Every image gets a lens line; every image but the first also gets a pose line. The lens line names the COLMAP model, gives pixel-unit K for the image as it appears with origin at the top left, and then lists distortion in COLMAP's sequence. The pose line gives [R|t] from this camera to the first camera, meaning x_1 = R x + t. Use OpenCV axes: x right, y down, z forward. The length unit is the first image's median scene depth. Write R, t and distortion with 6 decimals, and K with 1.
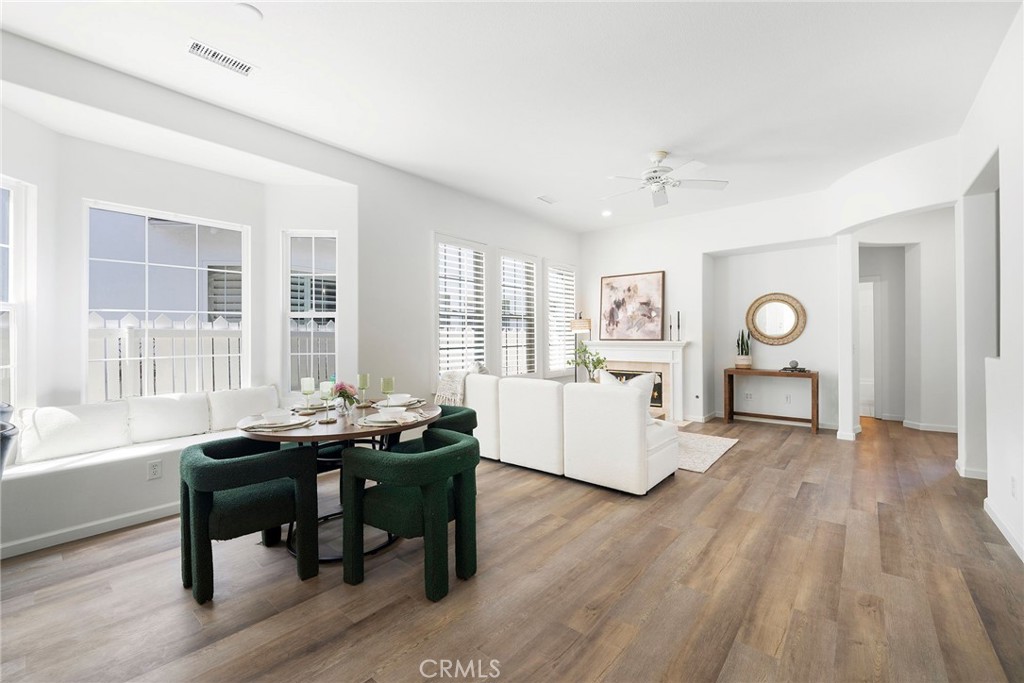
lens RADIAL K [[440.5, 0, 494.6], [0, 440.5, 334.6], [0, 0, 1]] dist [0.000369, -0.000150]
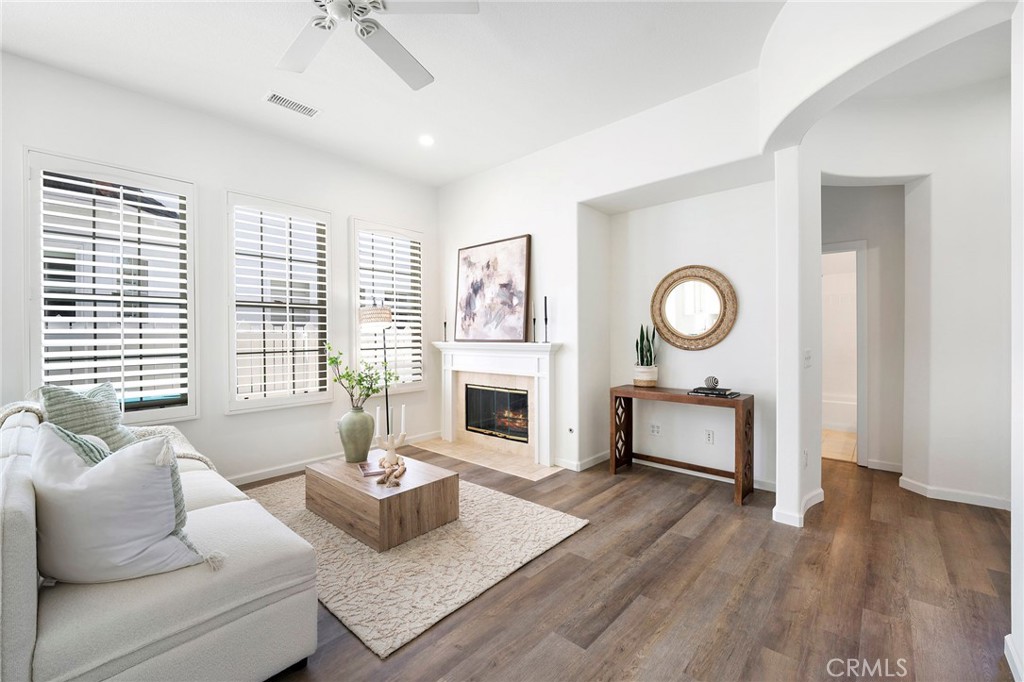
lens RADIAL K [[425.6, 0, 511.4], [0, 425.6, 334.8], [0, 0, 1]] dist [-0.003725, -0.000121]
pose [[0.999547, -0.001924, -0.030037, 0.392872], [0.002070, 0.999986, 0.004832, -0.000034], [0.030027, -0.004892, 0.999537, 0.386493]]
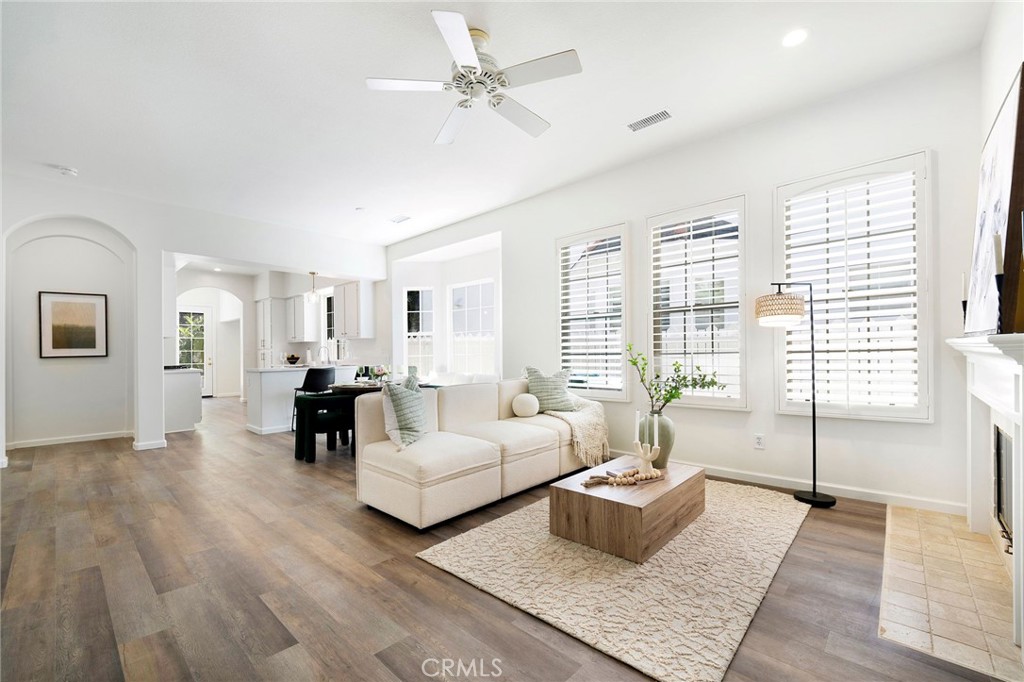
lens RADIAL K [[429.6, 0, 533.3], [0, 429.6, 358.1], [0, 0, 1]] dist [-0.025864, 0.019868]
pose [[-0.024464, 0.025922, -0.999365, 0.666911], [0.021397, 0.999448, 0.025400, 0.012587], [0.999472, -0.020762, -0.025005, 0.740625]]
